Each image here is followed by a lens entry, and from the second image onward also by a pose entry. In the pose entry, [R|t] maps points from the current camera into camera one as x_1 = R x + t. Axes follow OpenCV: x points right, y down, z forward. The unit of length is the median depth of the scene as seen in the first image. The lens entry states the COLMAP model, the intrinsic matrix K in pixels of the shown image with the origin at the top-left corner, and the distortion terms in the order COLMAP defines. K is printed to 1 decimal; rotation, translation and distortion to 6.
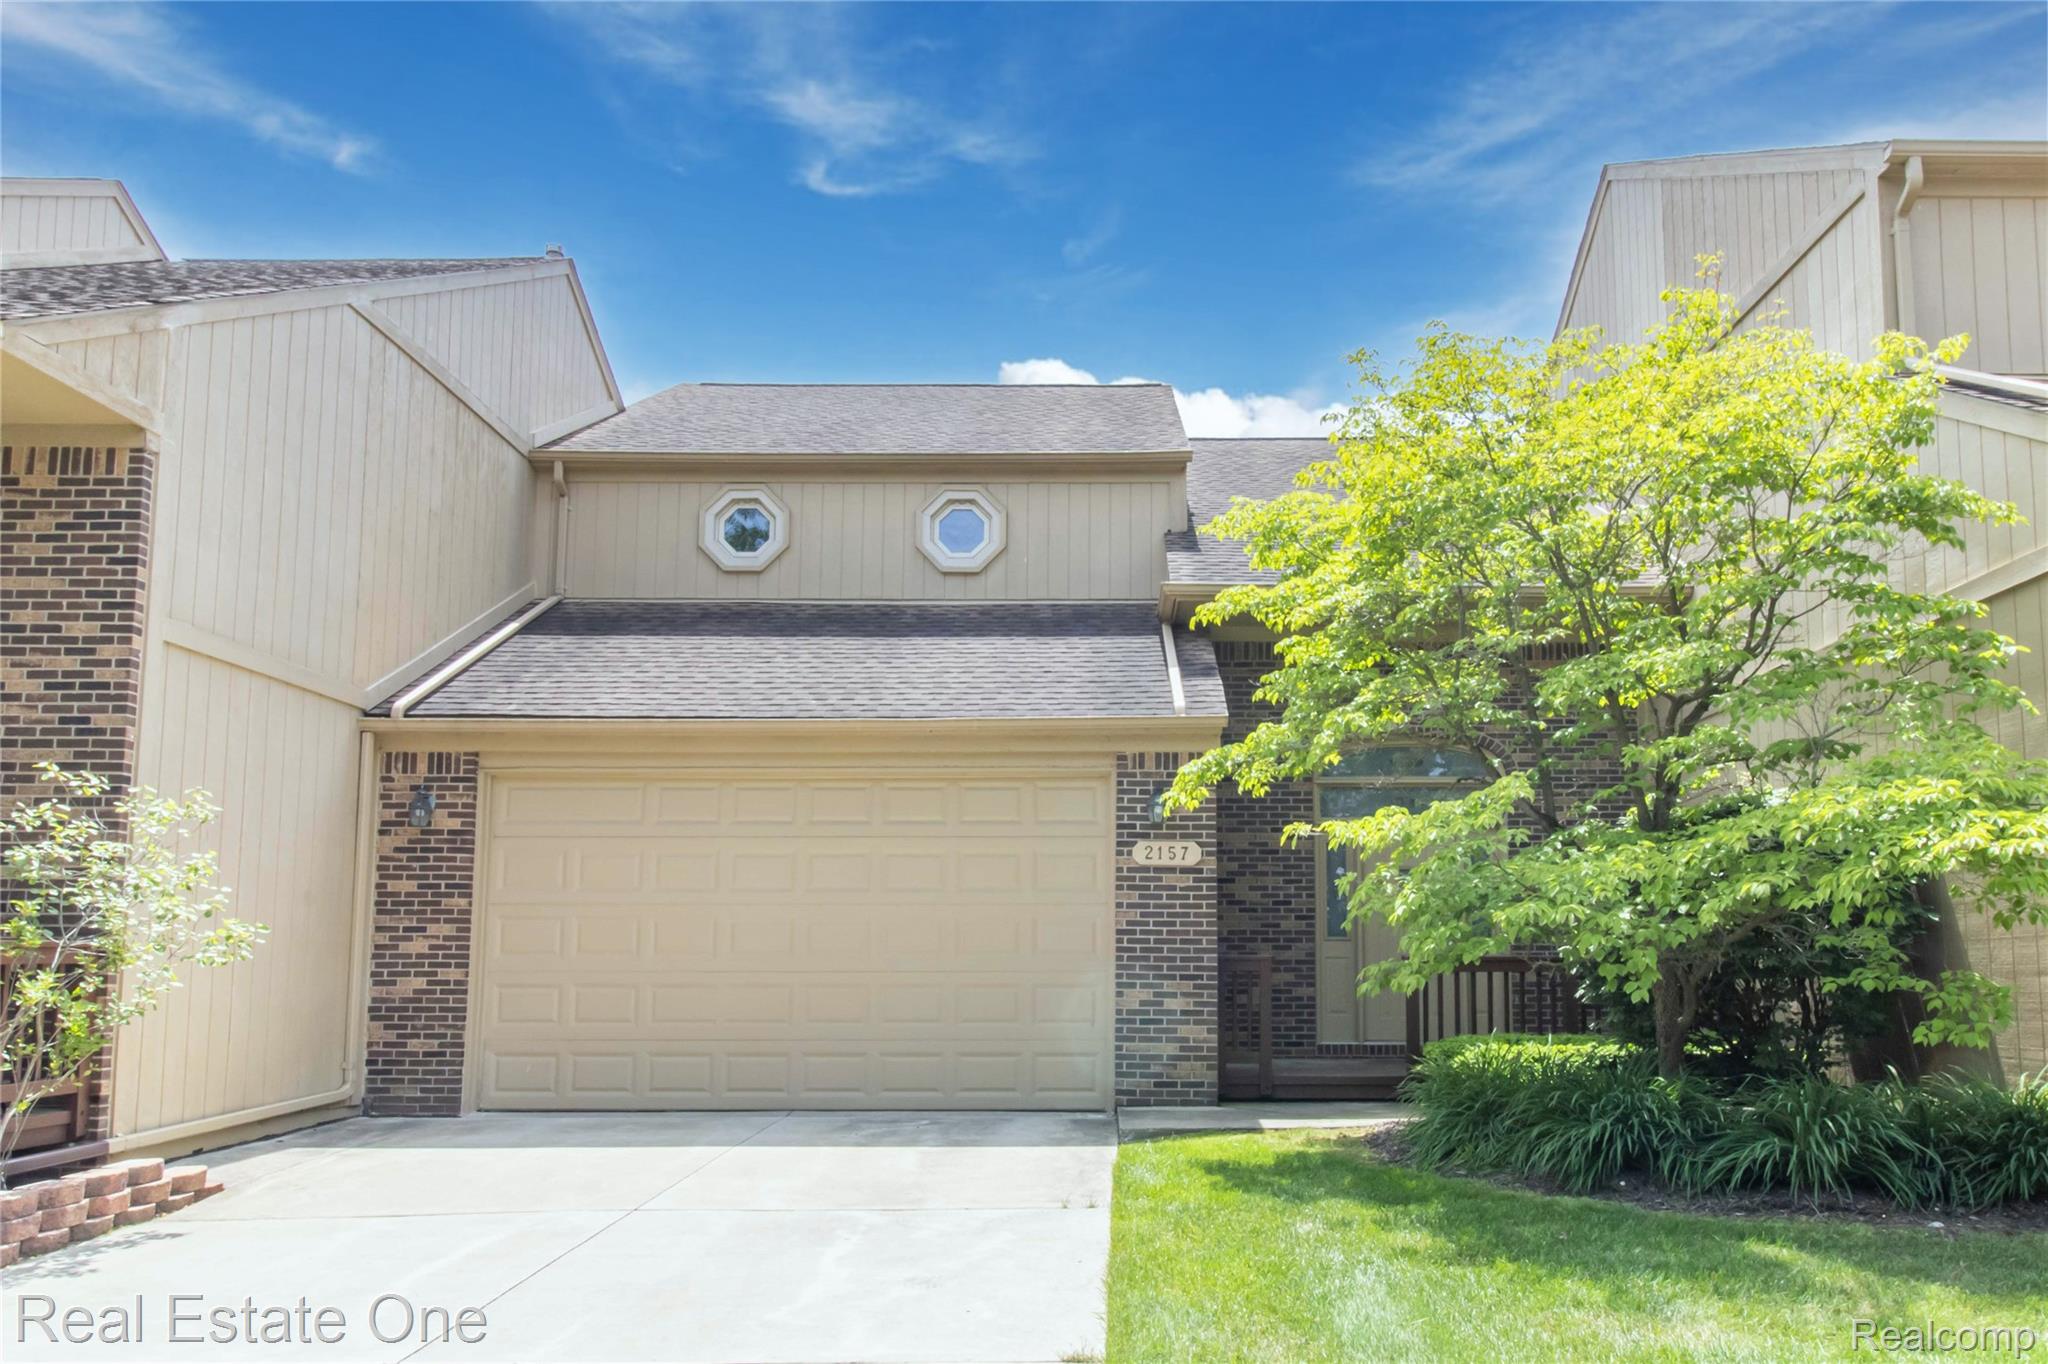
lens RADIAL K [[1203.3, 0, 1038.5], [0, 1203.3, 545.6], [0, 0, 1]] dist [-0.000146, -0.000612]
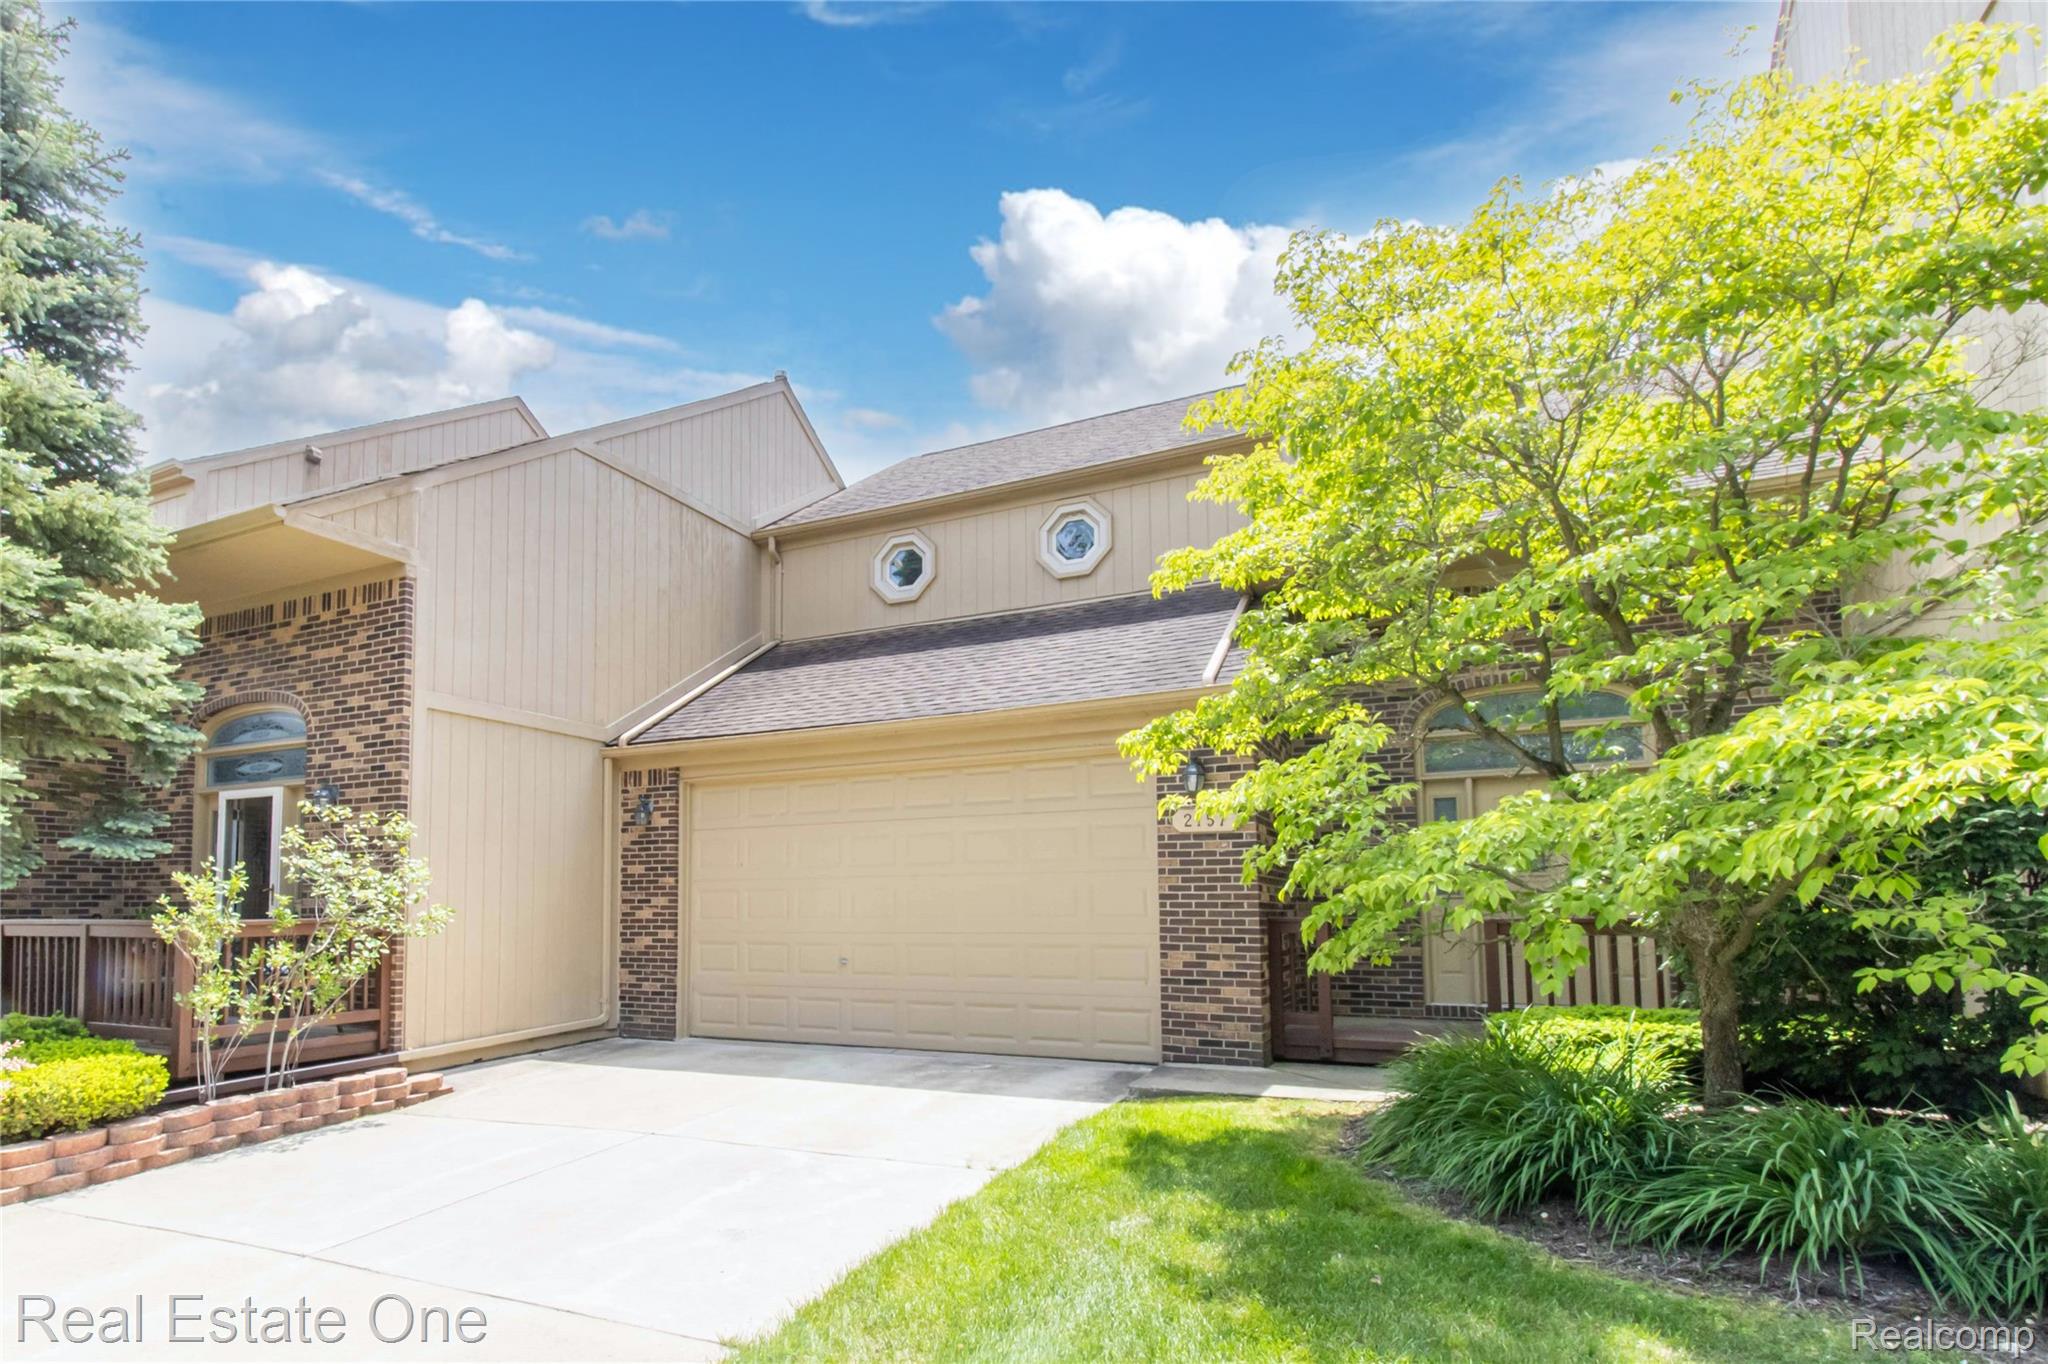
lens RADIAL K [[965.3, 0, 1005.5], [0, 965.3, 629.6], [0, 0, 1]] dist [0.003031, -0.000062]
pose [[0.903133, -0.124465, -0.410924, 0.323014], [0.148788, 0.988484, 0.027607, 0.049292], [0.402756, -0.086073, 0.911251, 0.204445]]
